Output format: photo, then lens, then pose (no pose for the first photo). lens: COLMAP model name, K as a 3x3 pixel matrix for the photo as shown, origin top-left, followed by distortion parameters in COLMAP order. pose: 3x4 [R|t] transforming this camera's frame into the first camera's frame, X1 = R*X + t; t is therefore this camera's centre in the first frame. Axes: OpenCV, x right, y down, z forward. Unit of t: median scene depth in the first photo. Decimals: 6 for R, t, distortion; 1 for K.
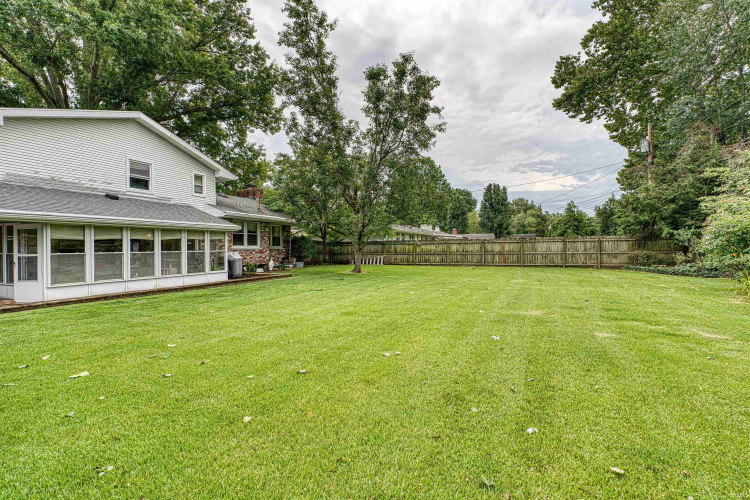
lens RADIAL K [[347.1, 0, 376.4], [0, 347.1, 248.8], [0, 0, 1]] dist [-0.008556, 0.003312]
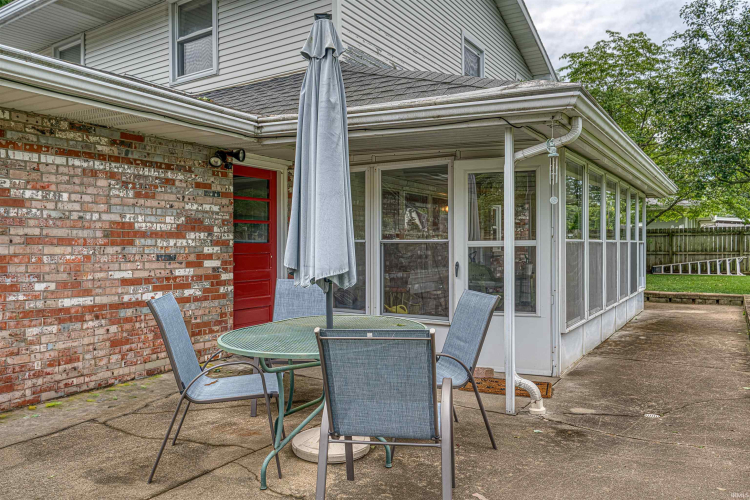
lens RADIAL K [[549.2, 0, 379.0], [0, 549.2, 249.1], [0, 0, 1]] dist [0.003562, -0.001488]
pose [[0.988301, 0.004545, -0.152448, -0.677410], [-0.004207, 0.999988, 0.002540, 0.015650], [0.152458, -0.001869, 0.988308, 0.258750]]
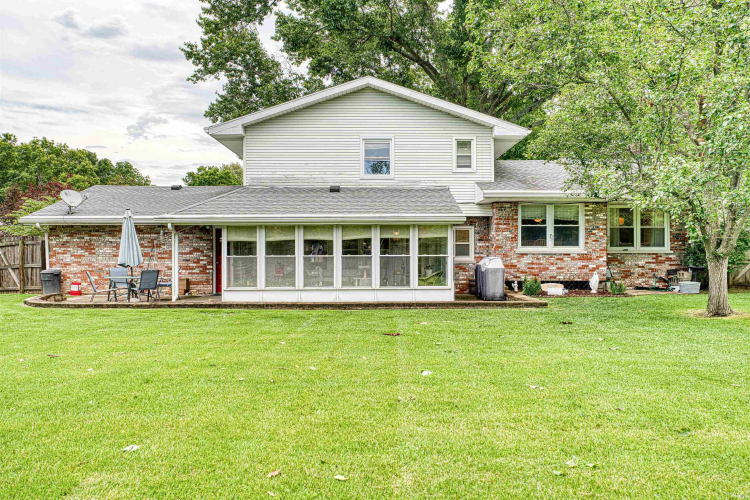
lens RADIAL K [[549.2, 0, 381.8], [0, 549.2, 252.8], [0, 0, 1]] dist [0.003562, -0.001488]
pose [[0.415174, 0.009855, -0.909689, 0.436156], [-0.004963, 0.999951, 0.008568, -0.006893], [0.909729, 0.000957, 0.415202, 0.486341]]
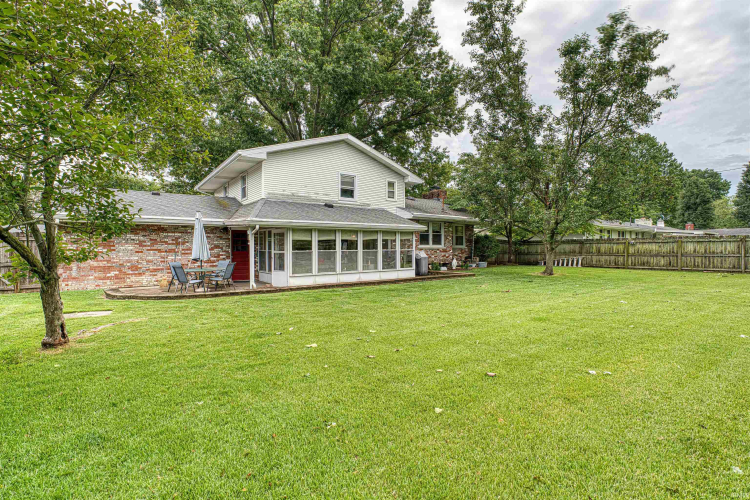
lens RADIAL K [[347.1, 0, 375.2], [0, 347.1, 249.1], [0, 0, 1]] dist [-0.008556, 0.003312]
pose [[0.869898, 0.005821, -0.493198, -0.004697], [-0.004323, 0.999982, 0.004177, 0.000007], [0.493213, -0.001502, 0.869907, -0.001149]]
